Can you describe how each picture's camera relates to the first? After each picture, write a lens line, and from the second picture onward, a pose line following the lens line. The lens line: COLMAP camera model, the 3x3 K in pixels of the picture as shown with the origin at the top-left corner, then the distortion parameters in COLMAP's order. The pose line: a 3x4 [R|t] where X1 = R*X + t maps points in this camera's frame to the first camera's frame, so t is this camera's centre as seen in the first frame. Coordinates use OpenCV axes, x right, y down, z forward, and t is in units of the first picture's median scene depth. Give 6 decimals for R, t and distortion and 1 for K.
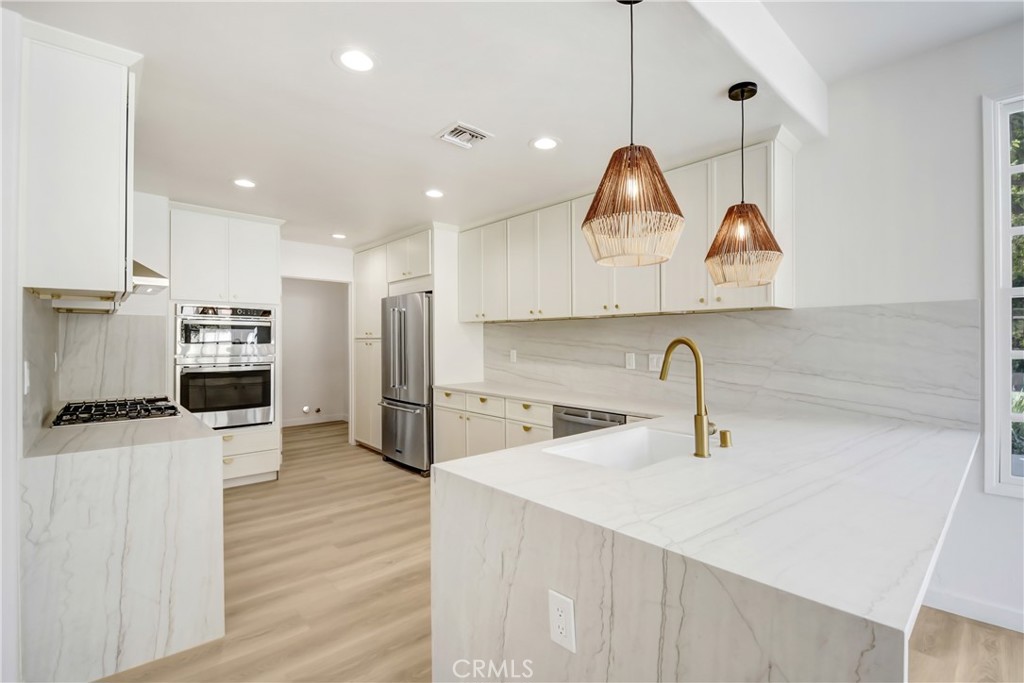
lens RADIAL K [[464.5, 0, 515.9], [0, 464.5, 340.2], [0, 0, 1]] dist [-0.000747, -0.000646]
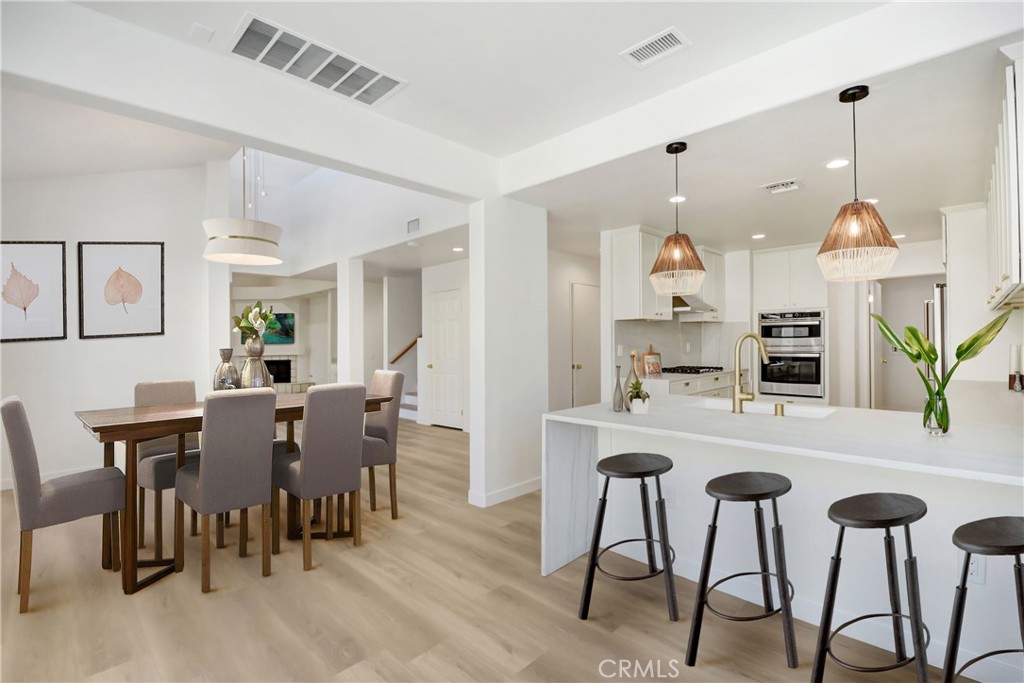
lens RADIAL K [[464.5, 0, 517.0], [0, 464.5, 341.2], [0, 0, 1]] dist [-0.000747, -0.000646]
pose [[0.019612, -0.004709, -0.999797, 0.804449], [0.017528, 0.999837, -0.004366, 0.009869], [0.999654, -0.017439, 0.019691, 0.113226]]
